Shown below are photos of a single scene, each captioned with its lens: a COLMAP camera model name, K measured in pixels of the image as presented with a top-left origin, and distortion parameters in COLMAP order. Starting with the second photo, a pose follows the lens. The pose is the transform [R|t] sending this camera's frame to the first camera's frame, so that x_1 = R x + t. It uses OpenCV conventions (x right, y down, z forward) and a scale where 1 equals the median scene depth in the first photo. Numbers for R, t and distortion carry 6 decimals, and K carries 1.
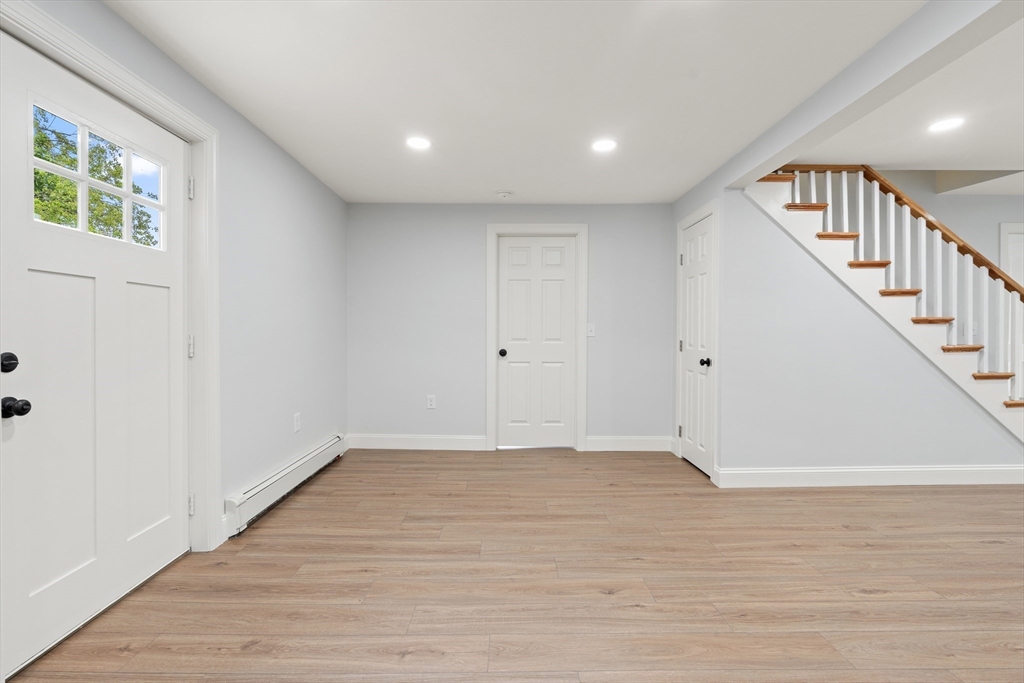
lens RADIAL K [[464.8, 0, 509.0], [0, 464.8, 332.8], [0, 0, 1]] dist [-0.007643, 0.002502]
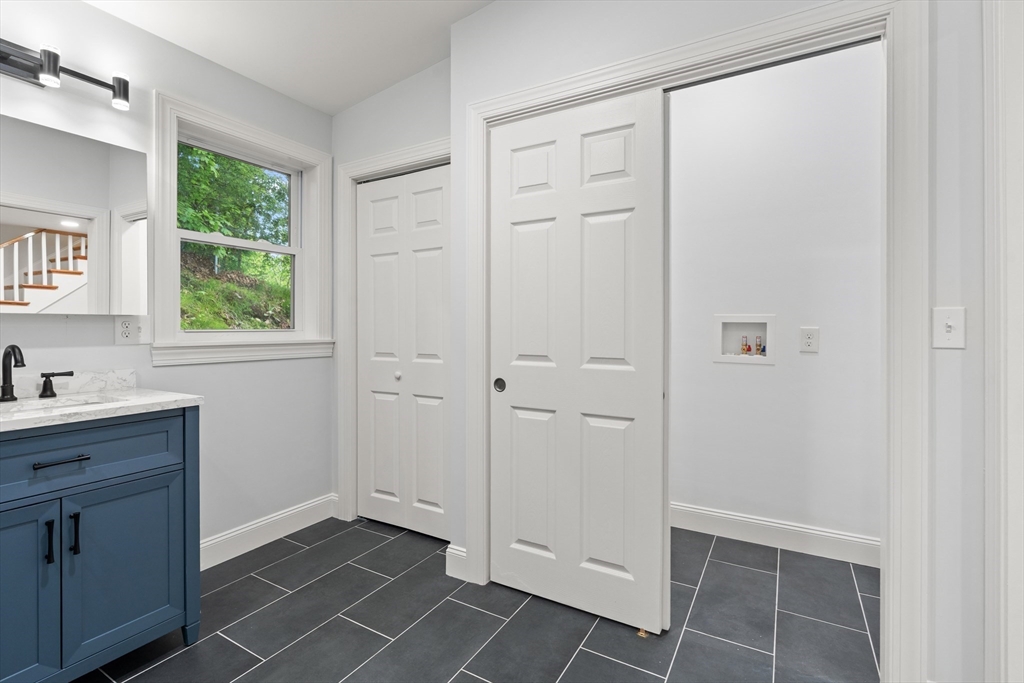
lens RADIAL K [[464.8, 0, 517.5], [0, 464.8, 341.2], [0, 0, 1]] dist [-0.007643, 0.002502]
pose [[0.862125, 0.008101, -0.506630, 0.307278], [-0.004804, 0.999958, 0.007813, -0.004763], [0.506672, -0.004302, 0.862128, 0.851996]]
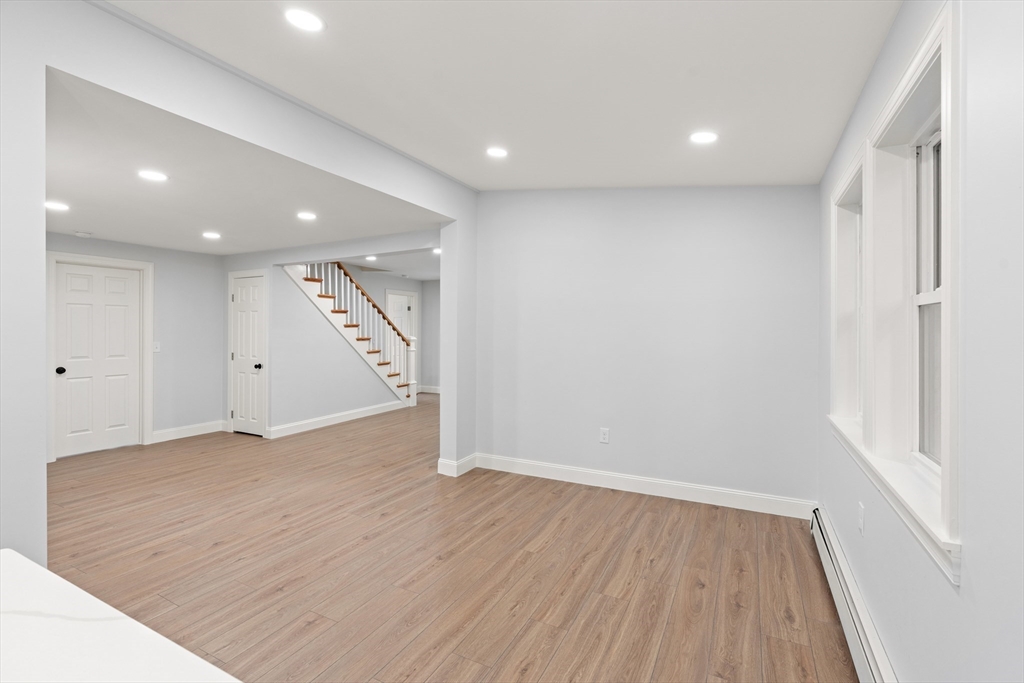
lens RADIAL K [[464.8, 0, 510.1], [0, 464.8, 331.1], [0, 0, 1]] dist [-0.007643, 0.002502]
pose [[0.468299, -0.003093, 0.883565, -0.641504], [0.001085, 0.999995, 0.002925, -0.068445], [-0.883569, -0.000411, 0.468300, -0.580979]]
